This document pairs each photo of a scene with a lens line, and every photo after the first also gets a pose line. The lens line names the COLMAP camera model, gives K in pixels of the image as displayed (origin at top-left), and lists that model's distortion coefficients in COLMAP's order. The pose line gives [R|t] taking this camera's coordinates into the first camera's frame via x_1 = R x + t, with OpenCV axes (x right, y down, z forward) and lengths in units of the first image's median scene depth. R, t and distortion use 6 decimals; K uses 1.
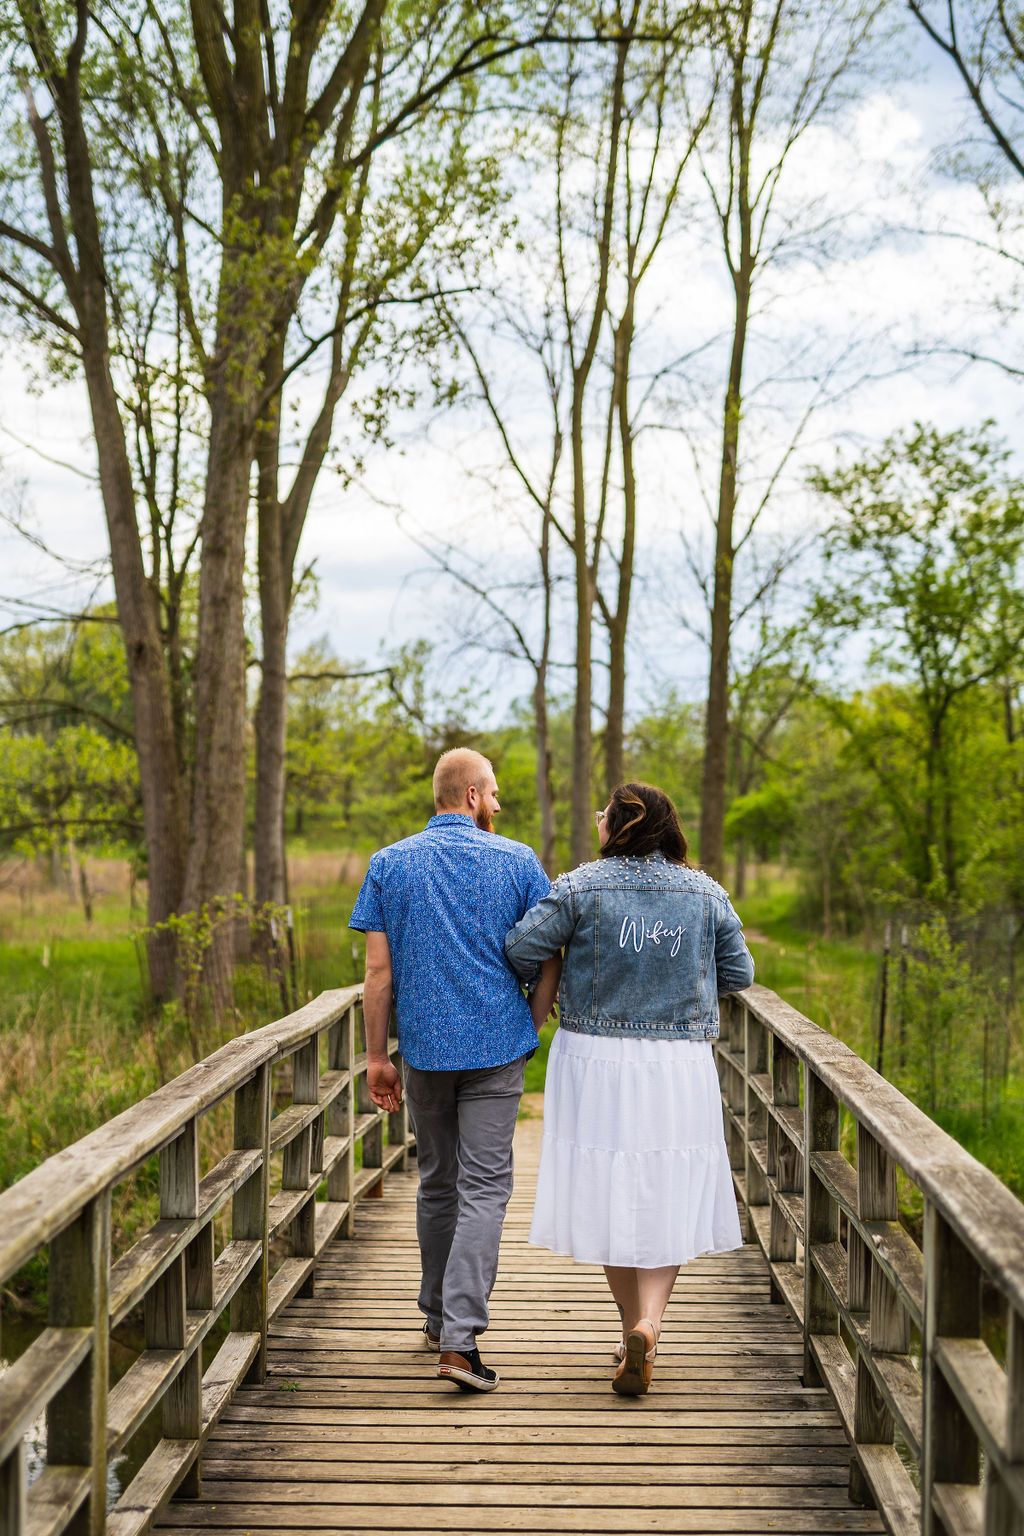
lens RADIAL K [[2245.6, 0, 512.0], [0, 2245.6, 768.0], [0, 0, 1]] dist [0.030160, 0.063577]
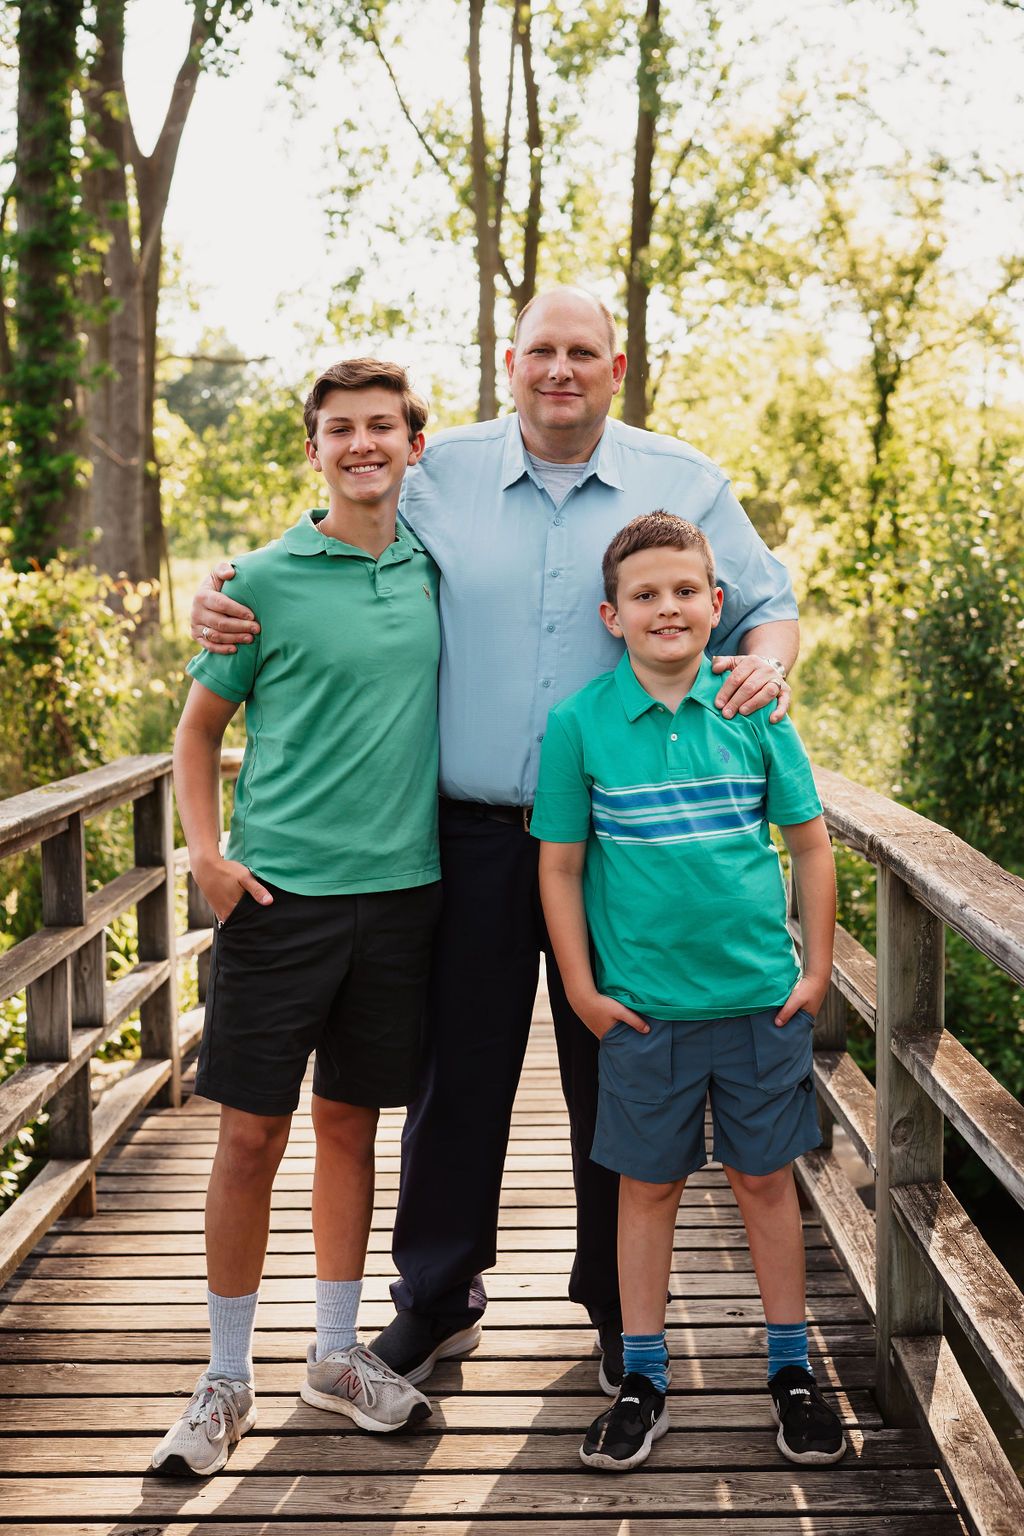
lens RADIAL K [[2184.1, 0, 512.0], [0, 2184.1, 768.0], [0, 0, 1]] dist [0.001334, 0.027293]
pose [[0.999049, -0.015640, 0.040696, 0.003587], [0.009951, 0.990602, 0.136412, 0.005802], [-0.042447, -0.135877, 0.989816, 0.112161]]
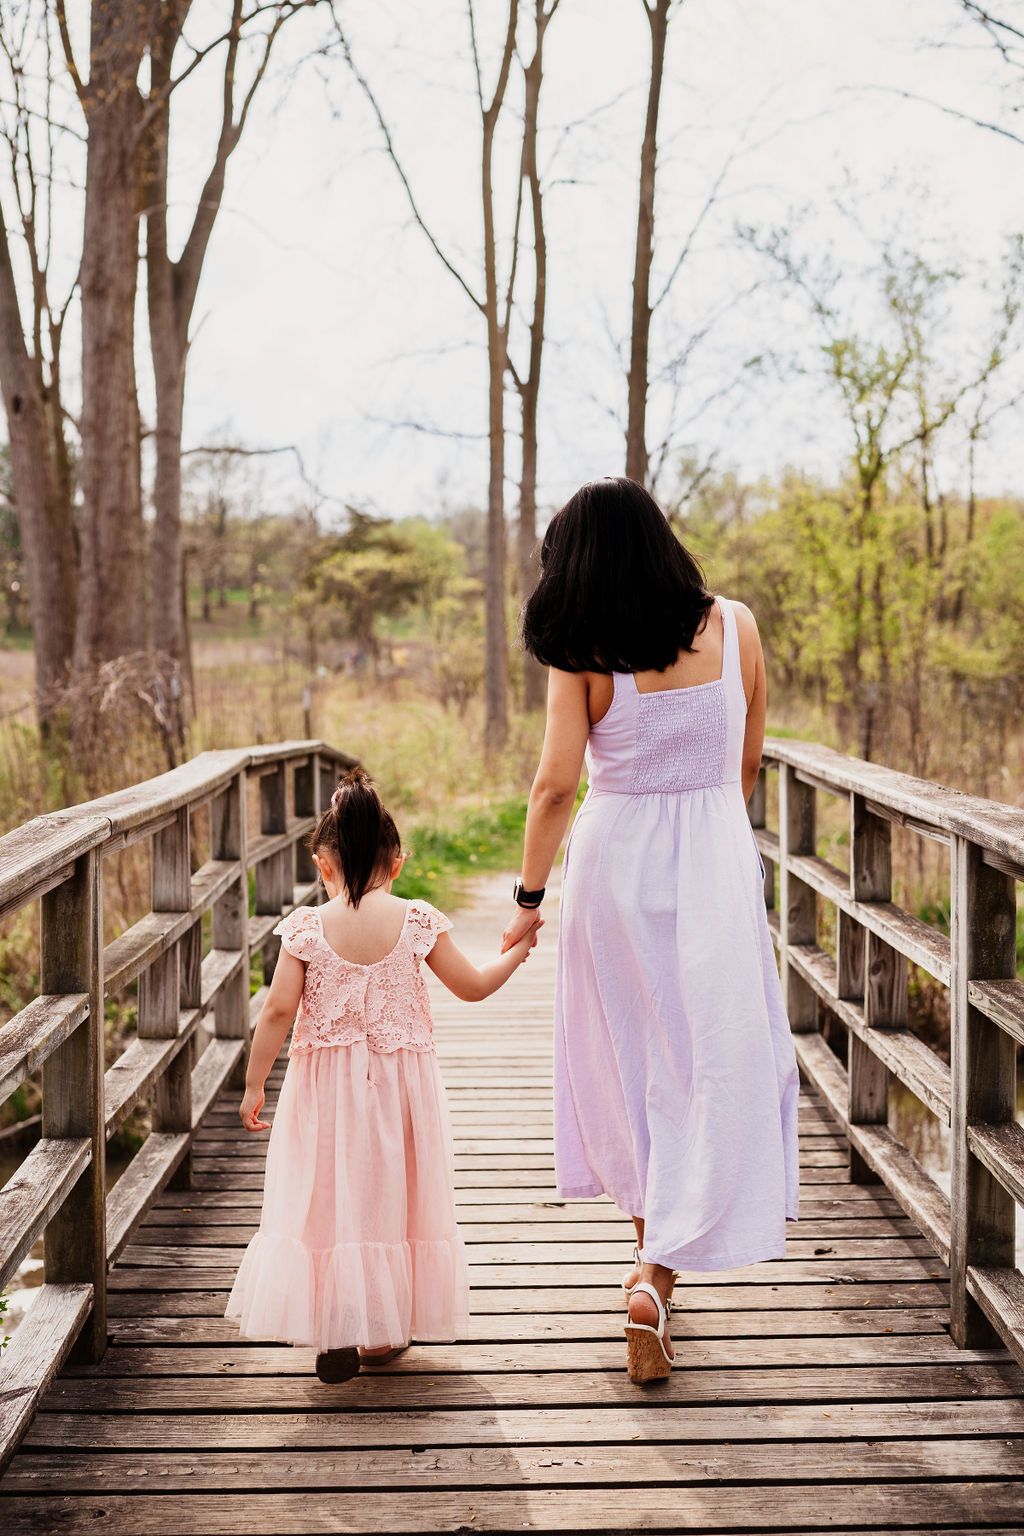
lens RADIAL K [[2204.3, 0, 512.0], [0, 2204.3, 768.0], [0, 0, 1]] dist [0.017645, 0.131484]
pose [[0.999029, -0.015266, 0.041324, -0.002521], [0.011244, 0.995330, 0.095869, 0.006836], [-0.042594, -0.095312, 0.994536, 0.053184]]
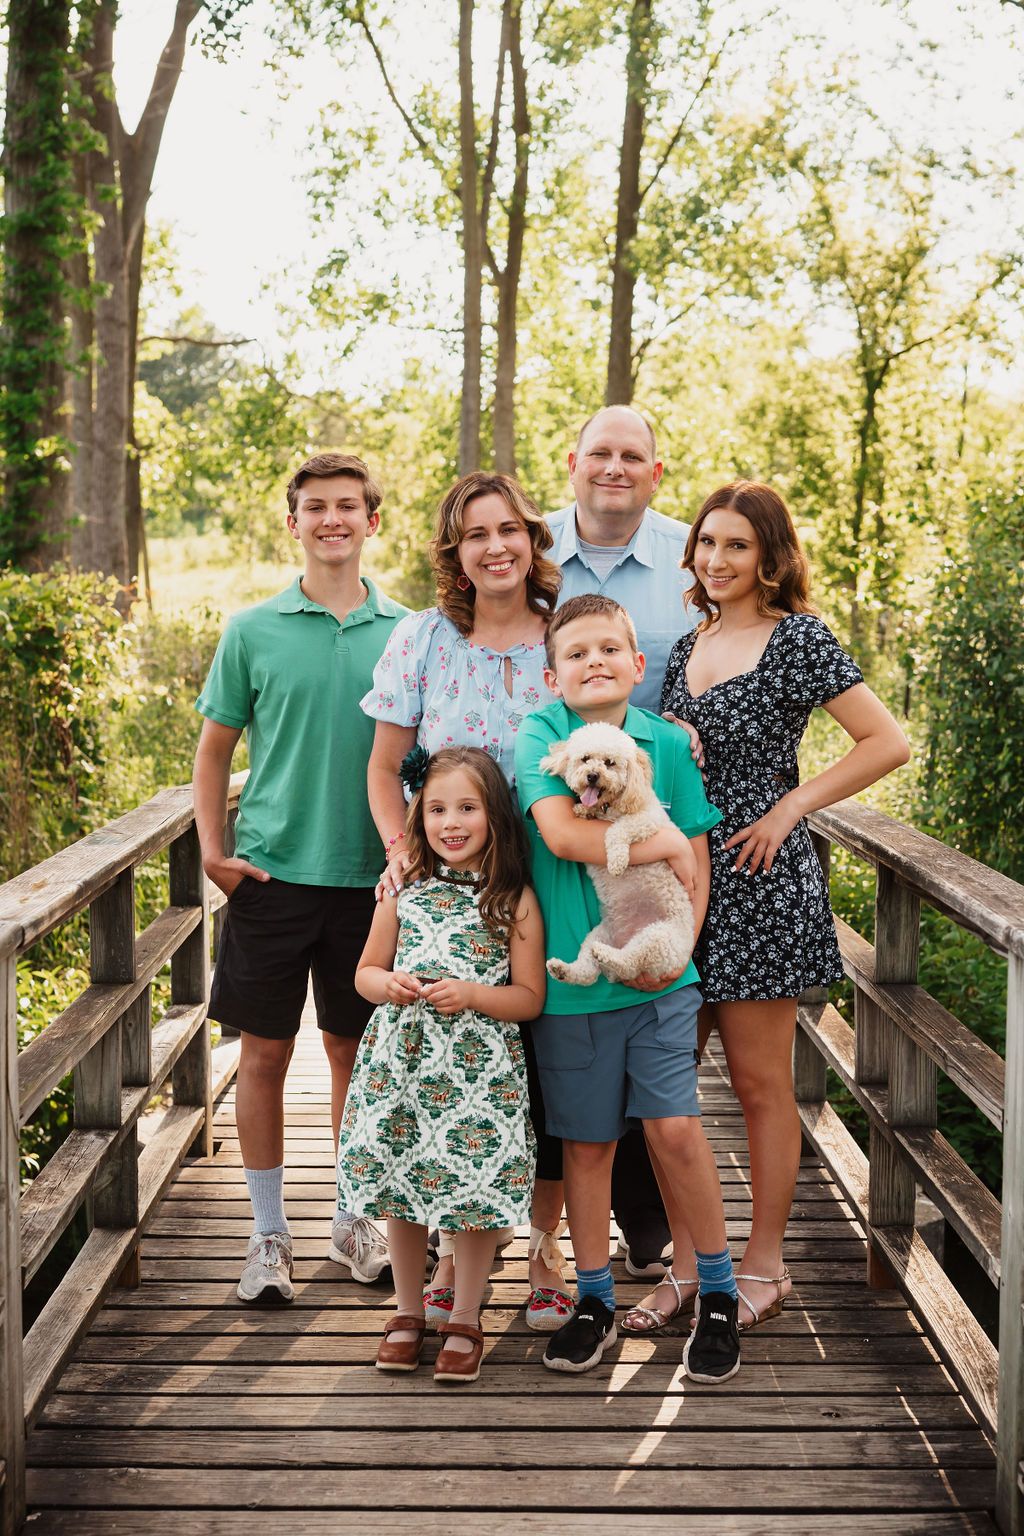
lens RADIAL K [[2184.1, 0, 512.0], [0, 2184.1, 768.0], [0, 0, 1]] dist [0.001334, 0.027293]
pose [[0.998446, -0.000937, 0.055715, -0.000978], [-0.007109, 0.989546, 0.144045, 0.003322], [-0.055267, -0.144218, 0.988001, 0.117733]]
